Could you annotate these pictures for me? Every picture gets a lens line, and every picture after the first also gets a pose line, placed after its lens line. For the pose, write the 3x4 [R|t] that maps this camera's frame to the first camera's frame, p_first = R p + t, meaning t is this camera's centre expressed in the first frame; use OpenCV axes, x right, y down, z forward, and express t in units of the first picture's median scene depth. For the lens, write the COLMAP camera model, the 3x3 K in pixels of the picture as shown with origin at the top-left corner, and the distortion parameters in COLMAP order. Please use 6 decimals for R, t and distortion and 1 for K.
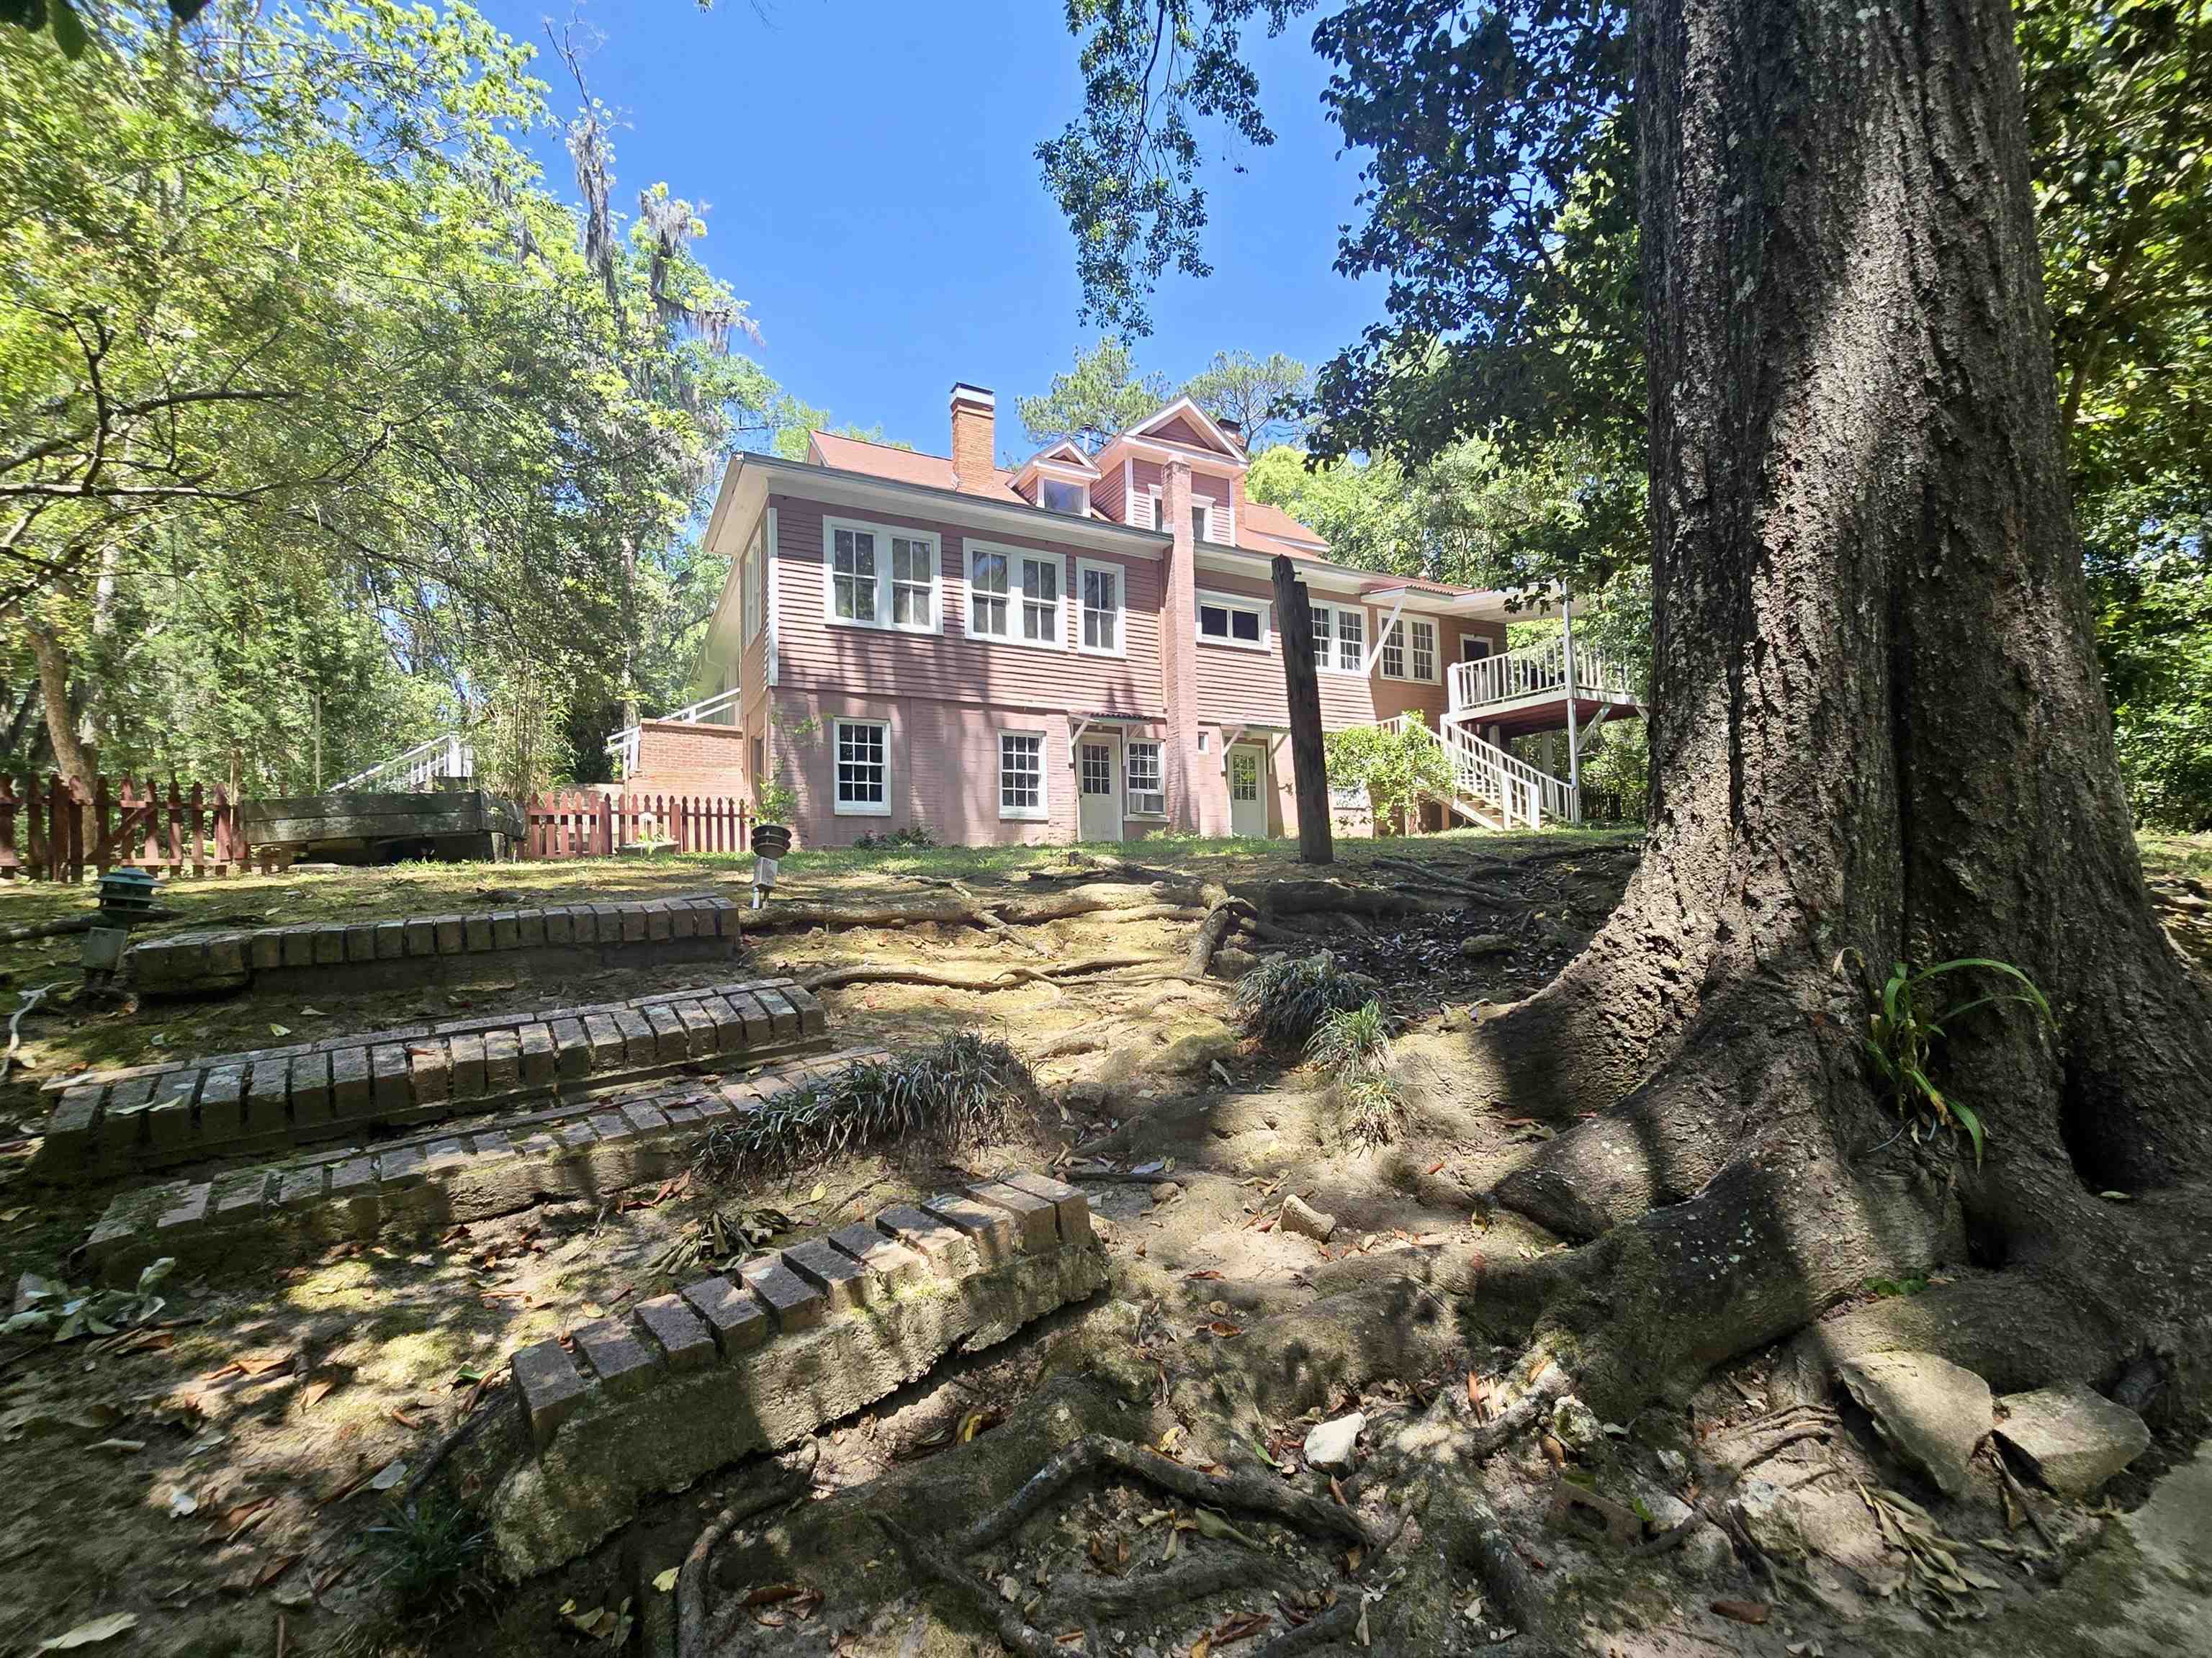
lens RADIAL K [[966.9, 0, 1176.1], [0, 966.9, 838.3], [0, 0, 1]] dist [0.003053, 0.000304]
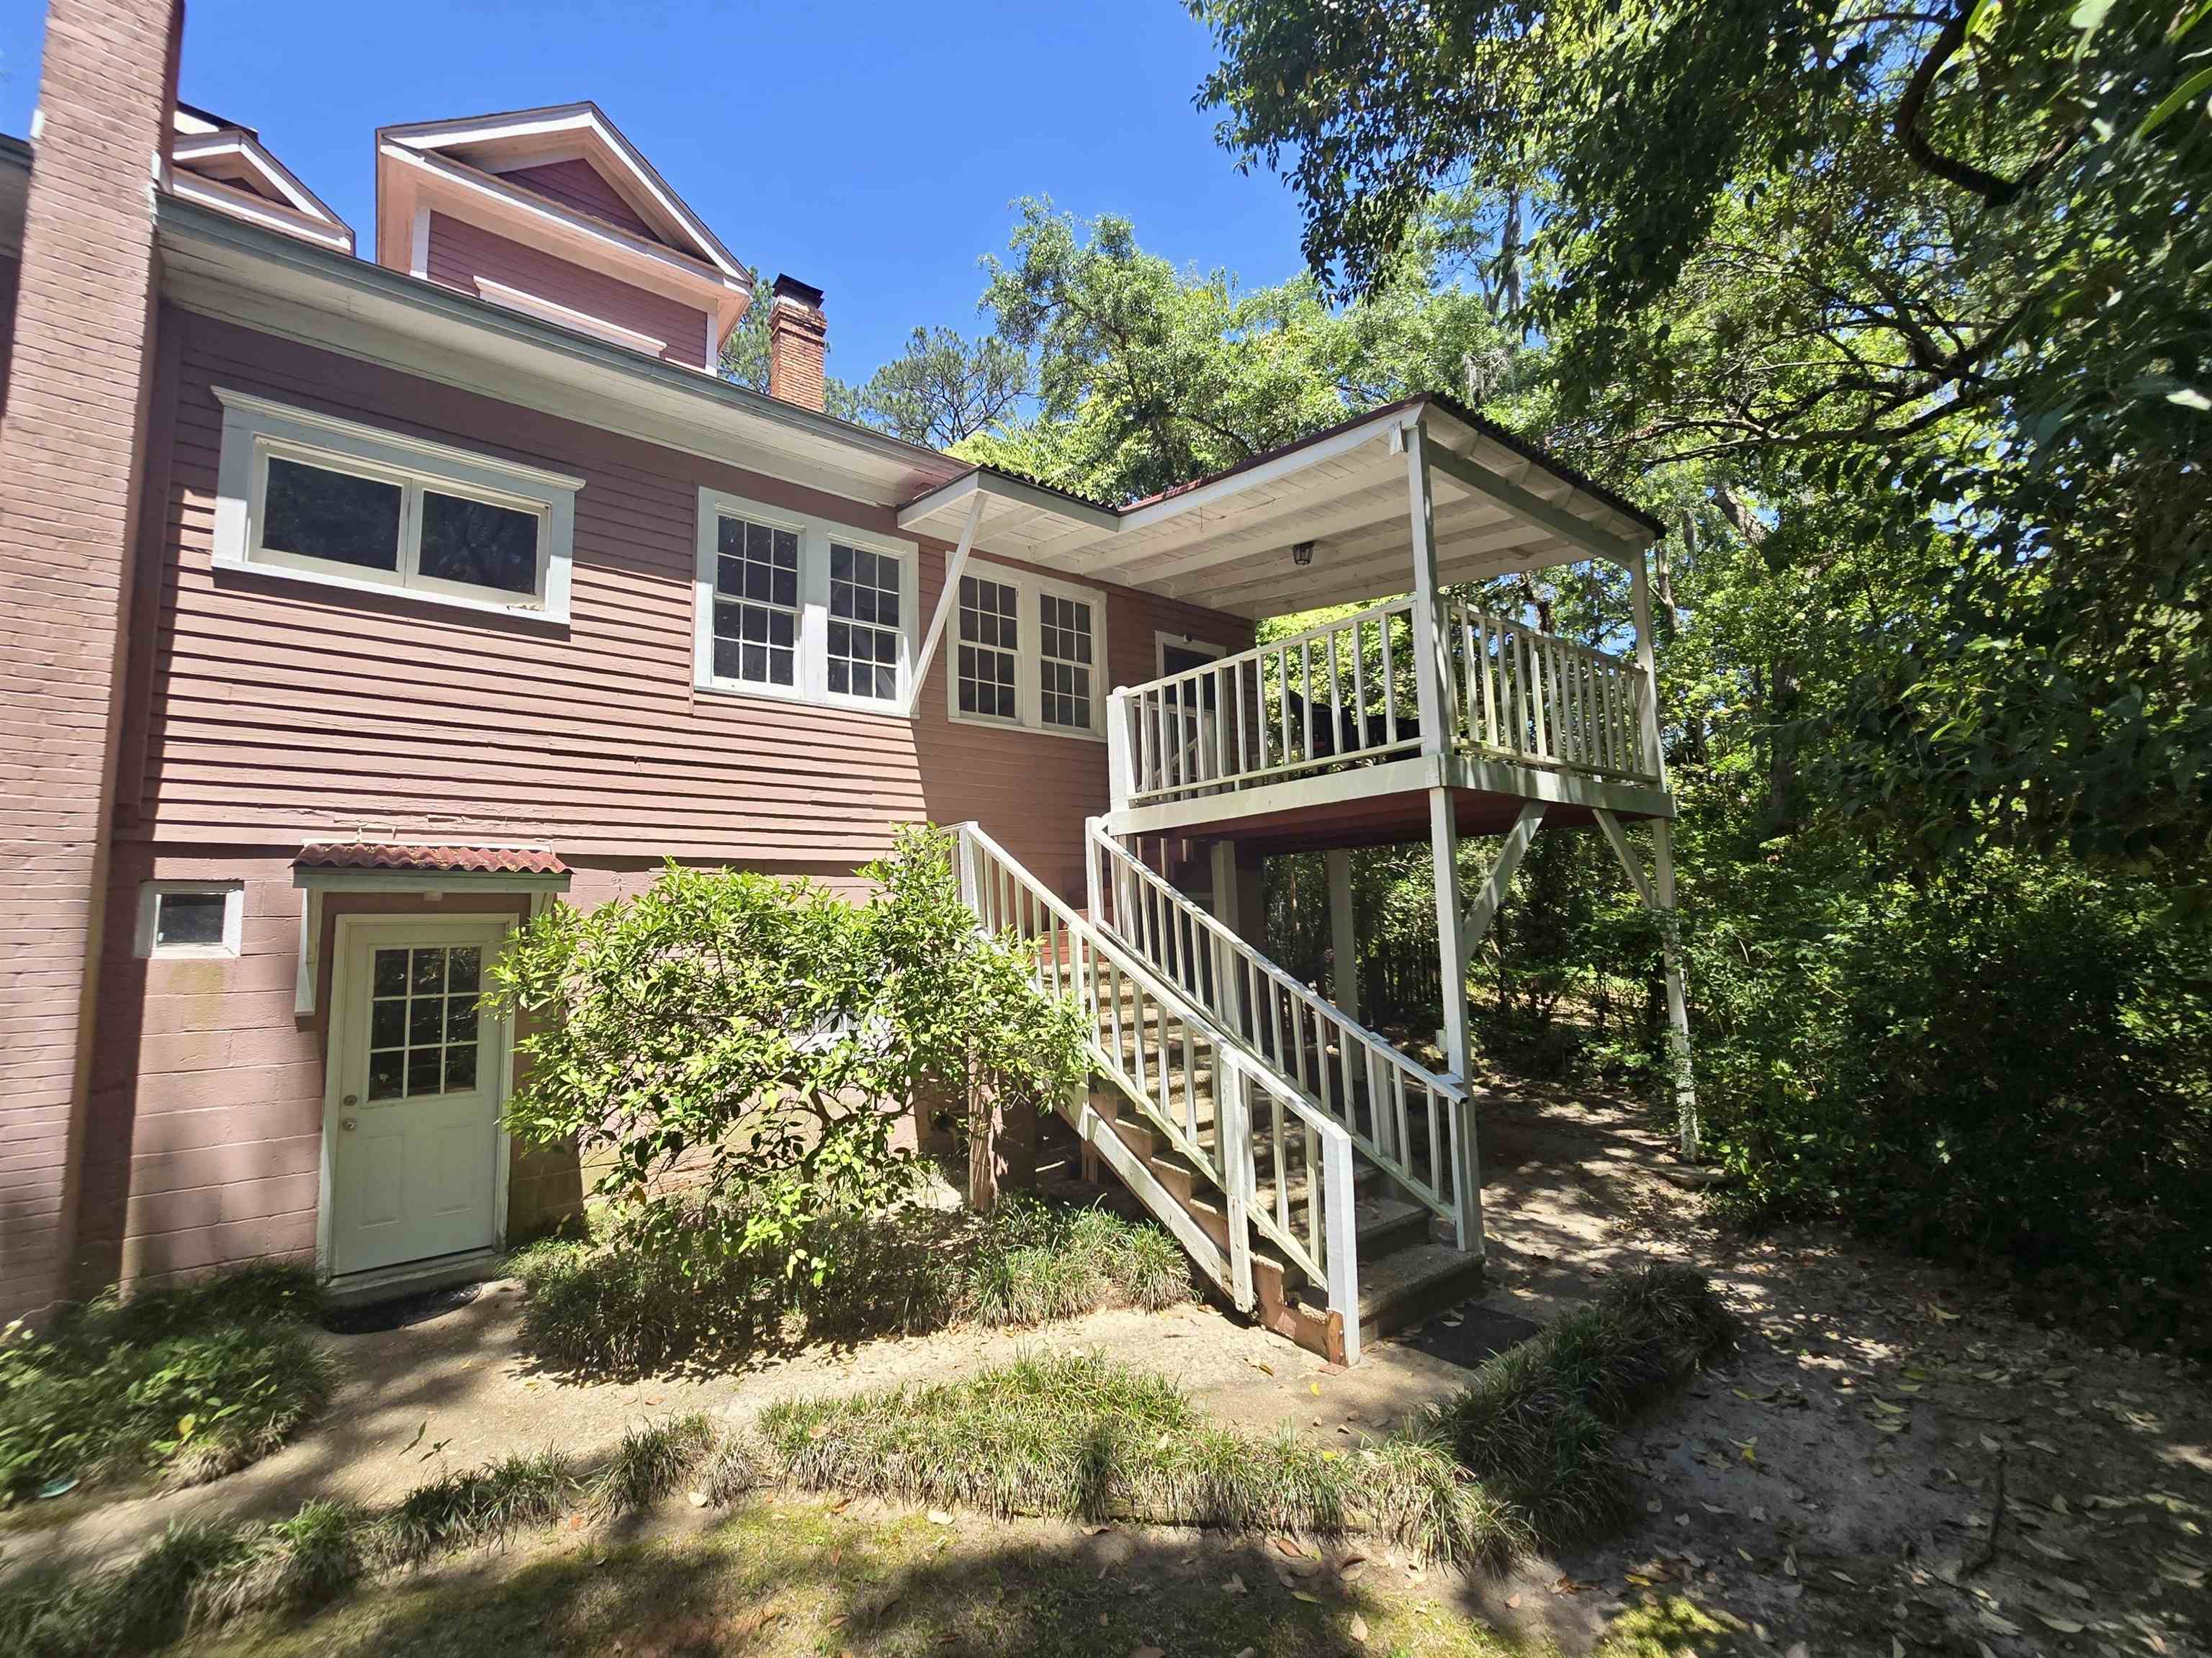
lens RADIAL K [[972.9, 0, 1075.9], [0, 972.9, 835.8], [0, 0, 1]] dist [-0.000828, -0.000106]
pose [[0.990690, 0.013405, 0.135478, 0.250703], [-0.004829, 0.997974, -0.063434, -0.111585], [-0.136054, 0.062190, 0.988748, 0.718008]]
